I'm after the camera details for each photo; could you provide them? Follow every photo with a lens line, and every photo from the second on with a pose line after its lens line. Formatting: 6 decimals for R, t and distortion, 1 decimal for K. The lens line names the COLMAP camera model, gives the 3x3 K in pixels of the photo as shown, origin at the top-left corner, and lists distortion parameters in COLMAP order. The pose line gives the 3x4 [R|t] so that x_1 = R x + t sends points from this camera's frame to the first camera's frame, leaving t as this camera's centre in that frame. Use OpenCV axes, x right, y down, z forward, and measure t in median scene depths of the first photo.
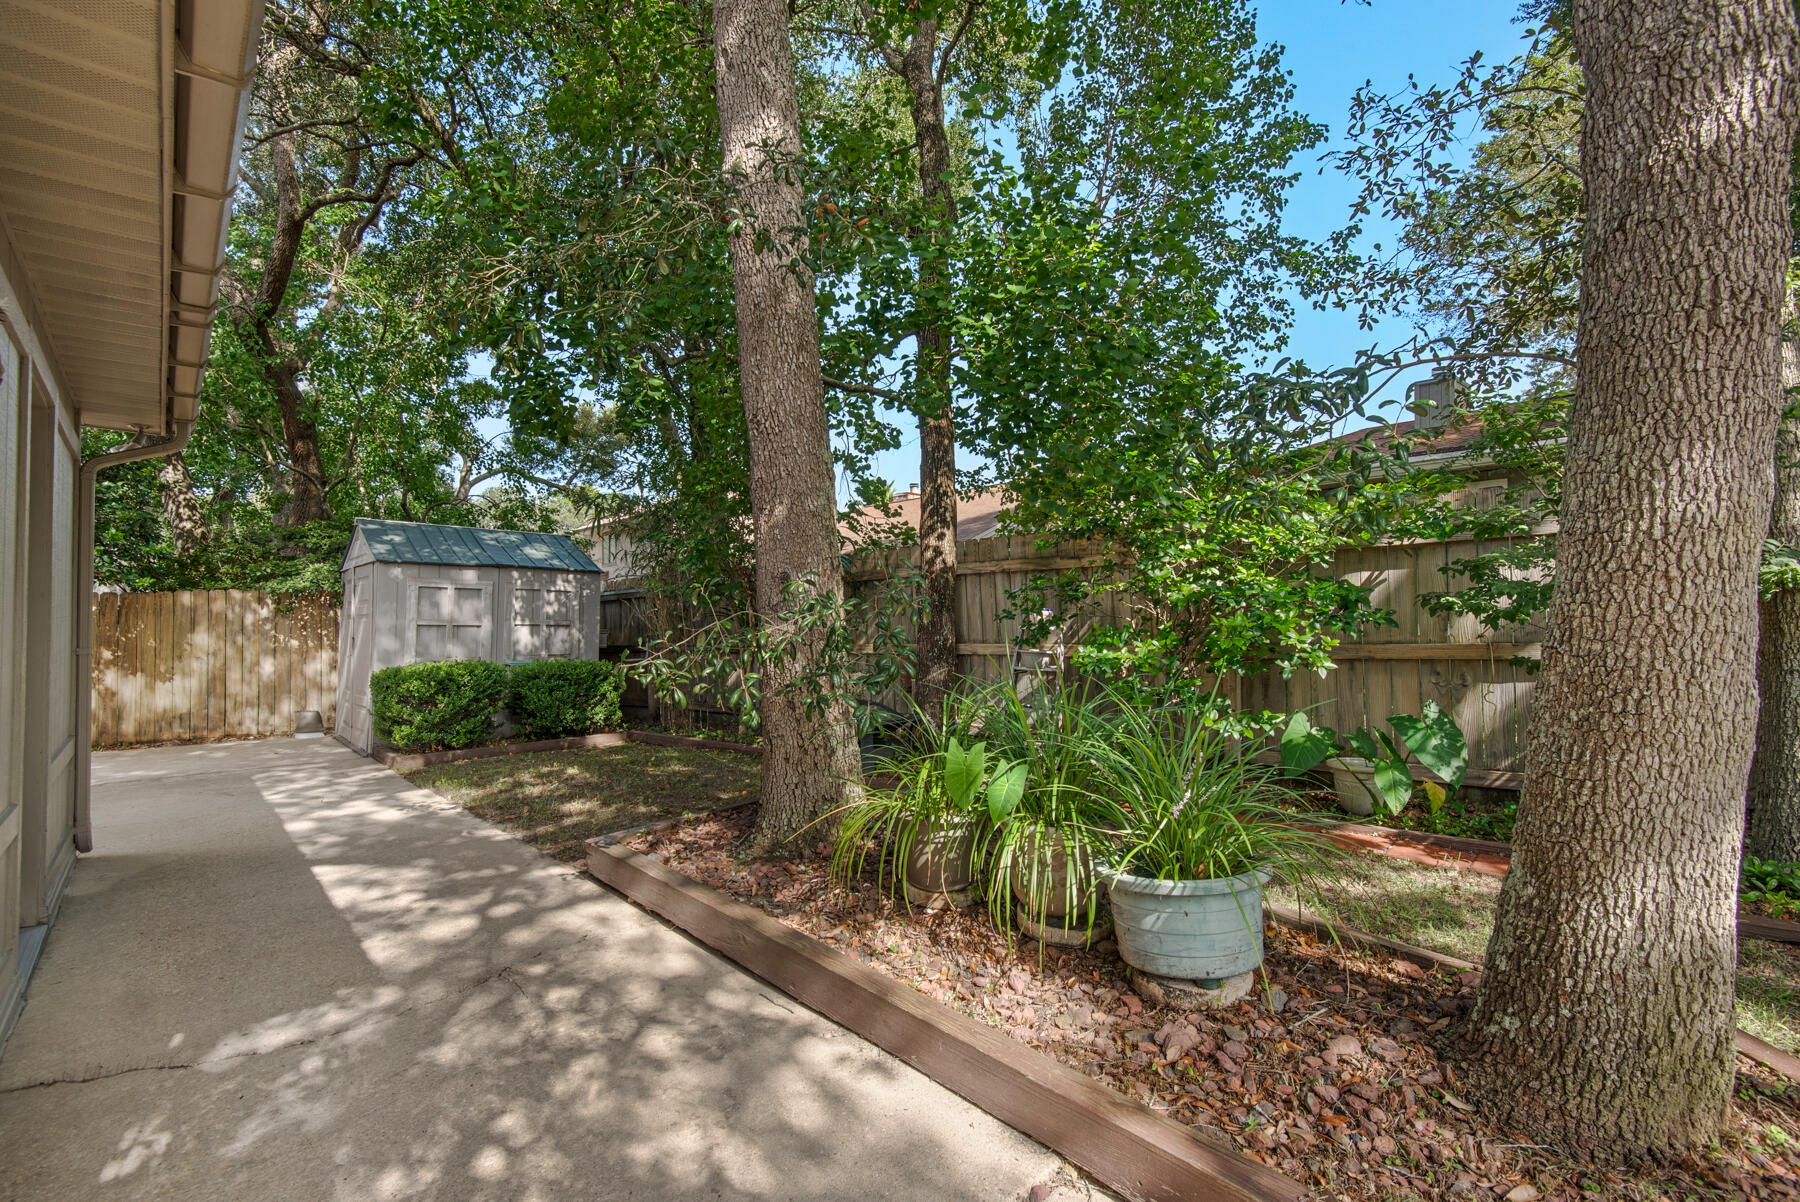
lens RADIAL K [[835.8, 0, 897.5], [0, 835.8, 613.9], [0, 0, 1]] dist [0.009216, -0.000342]
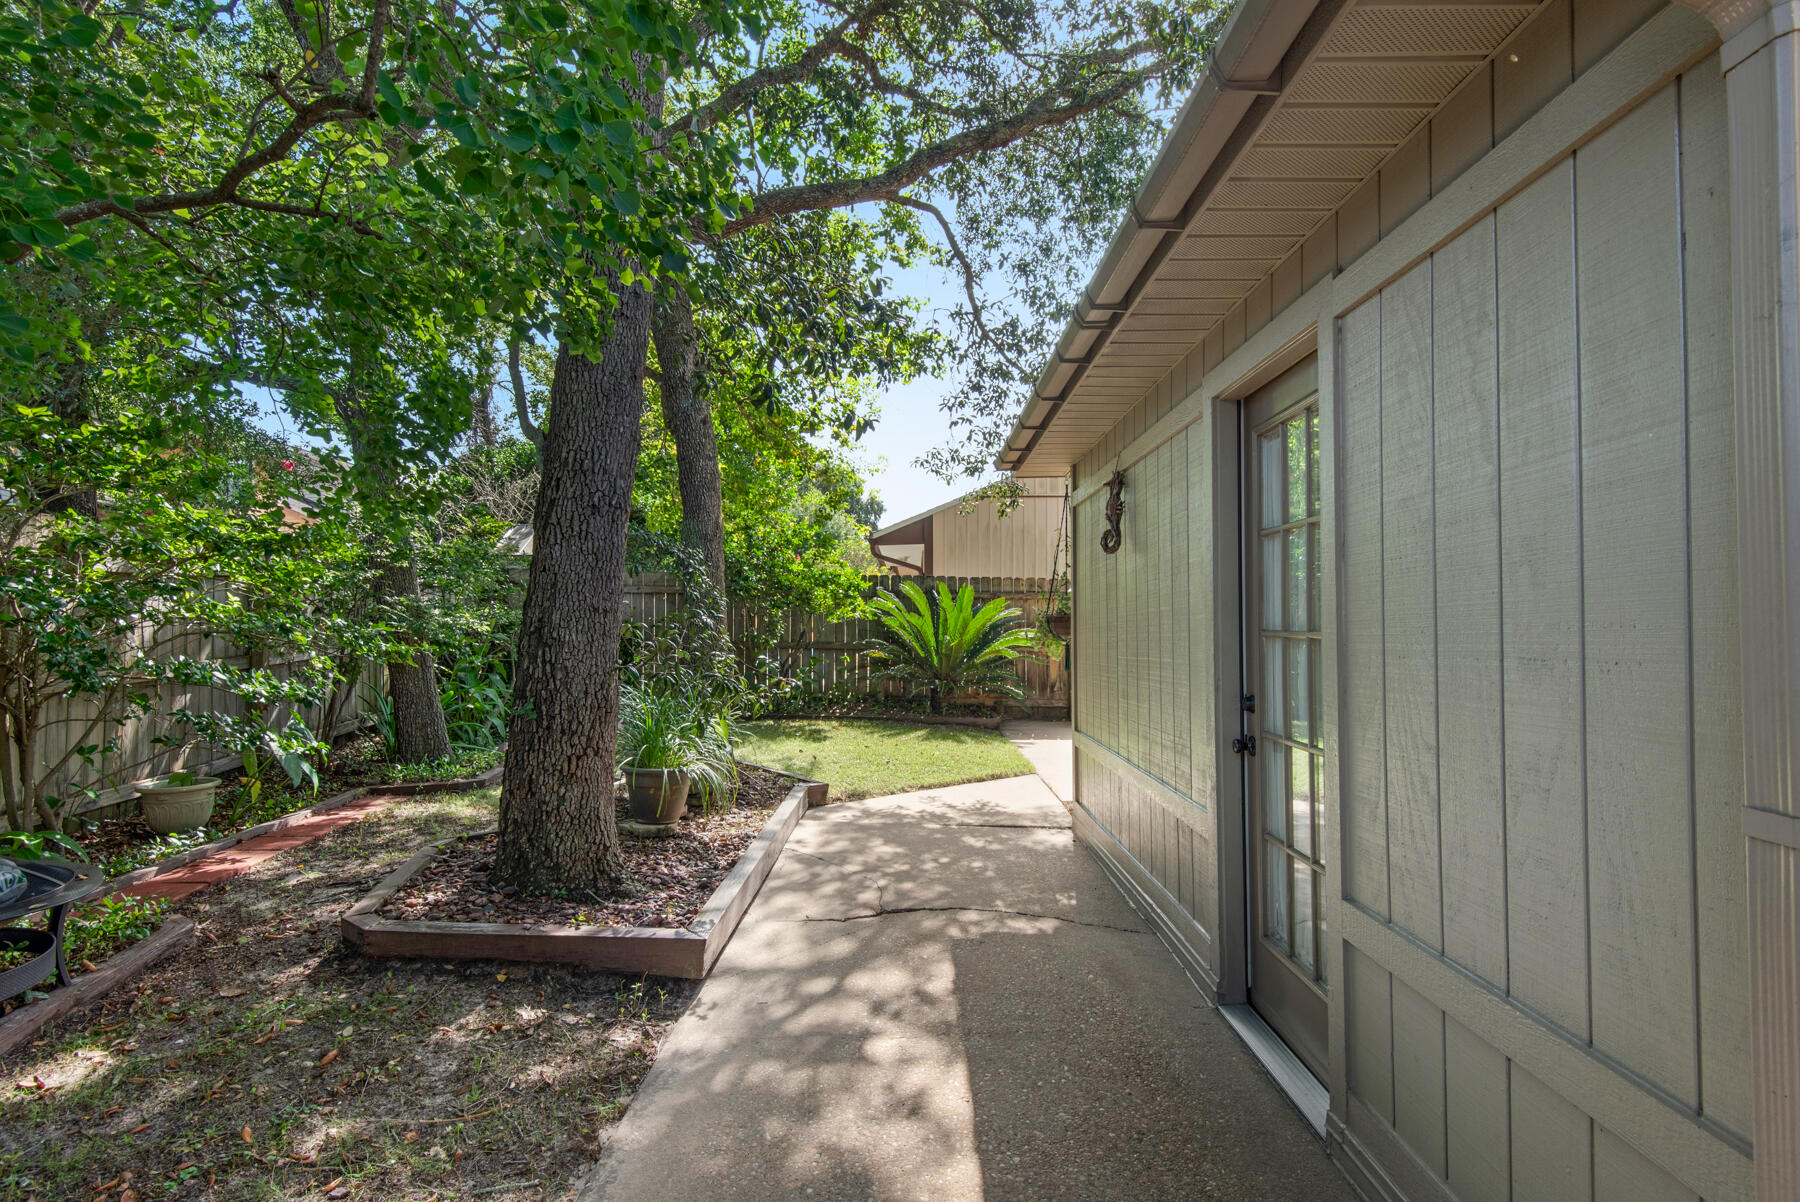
lens RADIAL K [[932.0, 0, 904.5], [0, 932.0, 606.8], [0, 0, 1]] dist [0.018927, -0.000973]
pose [[-0.742548, 0.022926, 0.669401, -1.202530], [0.013504, 0.999723, -0.019260, -0.022079], [-0.669657, -0.005262, -0.742652, 1.673573]]
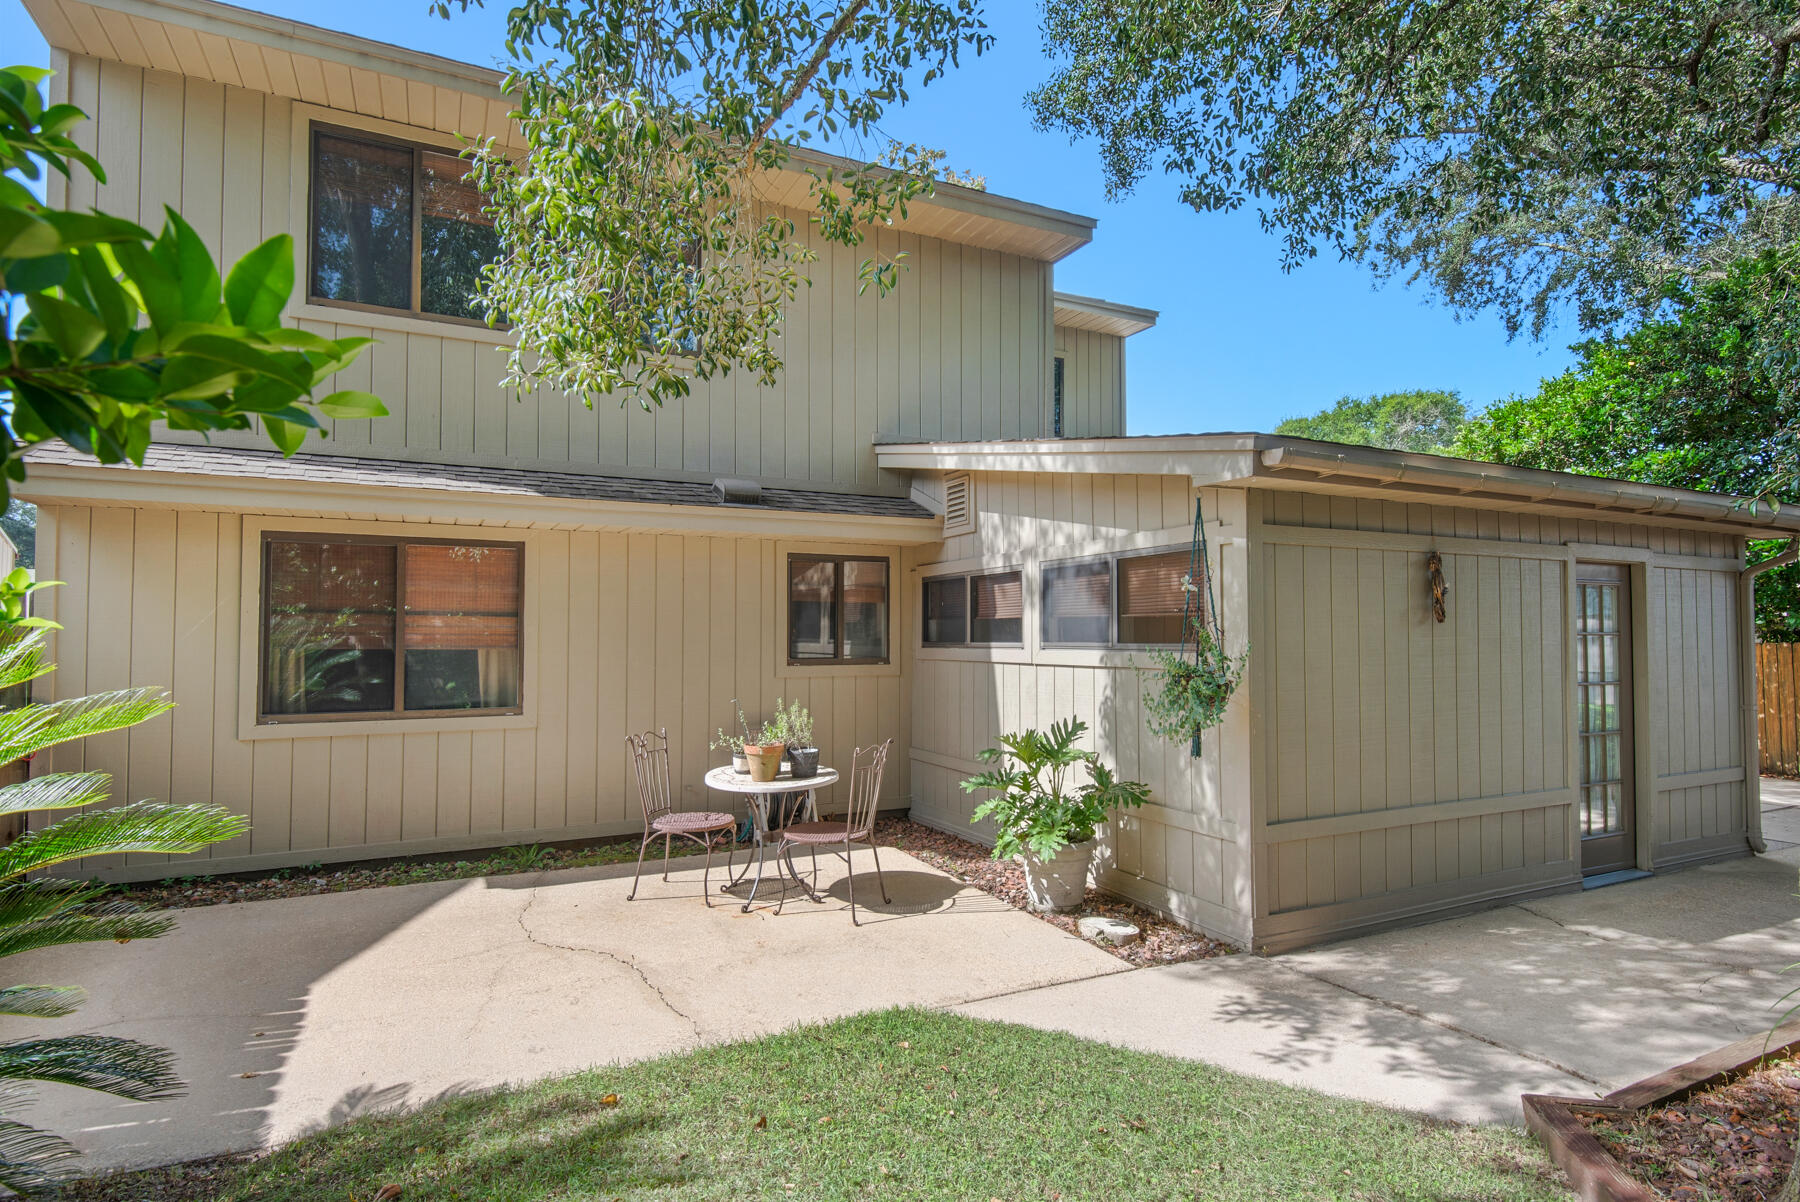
lens RADIAL K [[932.0, 0, 891.9], [0, 932.0, 602.0], [0, 0, 1]] dist [0.018927, -0.000973]
pose [[-0.264717, -0.028343, -0.963909, 1.213388], [0.005973, 0.999501, -0.031030, -0.124315], [0.964308, -0.013971, -0.264416, 0.026403]]
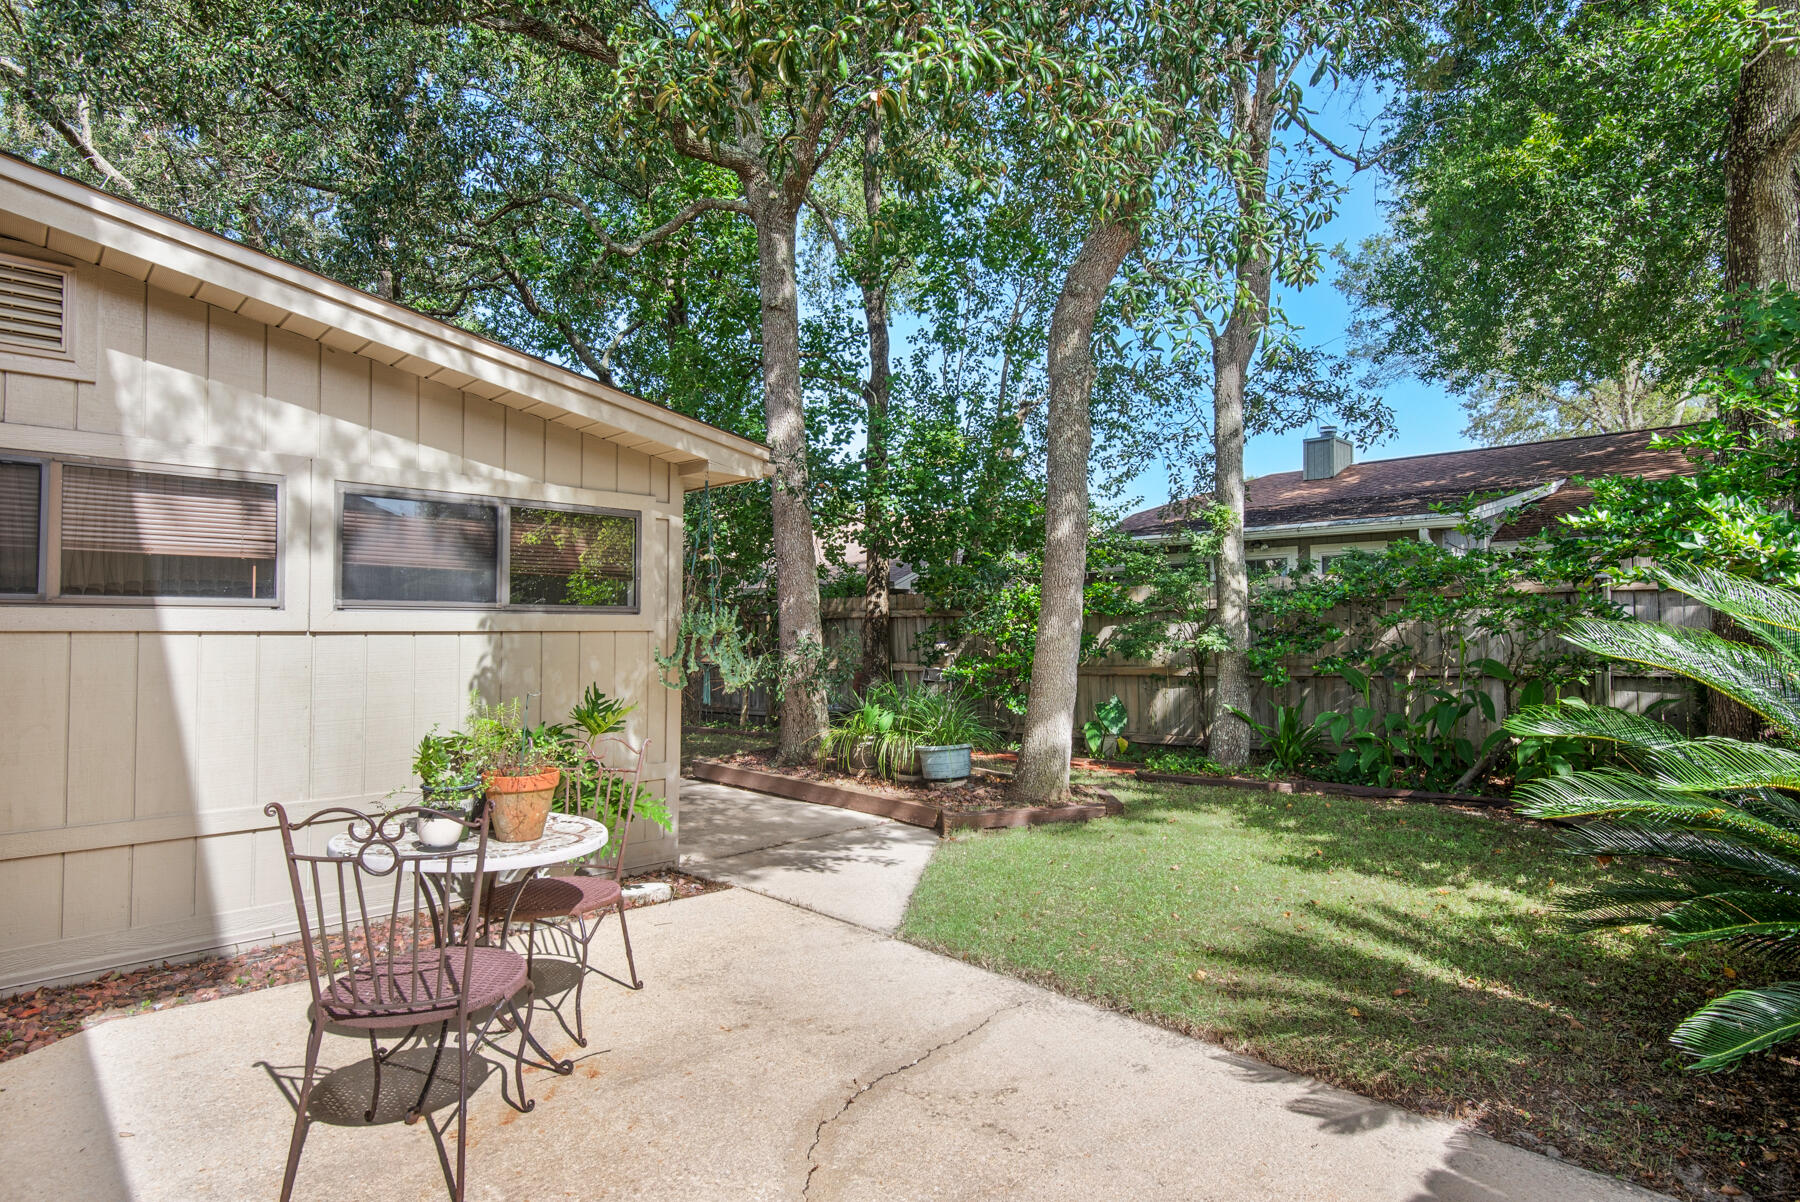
lens RADIAL K [[932.0, 0, 900.5], [0, 932.0, 602.8], [0, 0, 1]] dist [0.018927, -0.000973]
pose [[0.999051, 0.011157, 0.042099, 0.036517], [-0.010155, 0.999661, -0.023957, -0.072752], [-0.042352, 0.023507, 0.998826, -1.506997]]
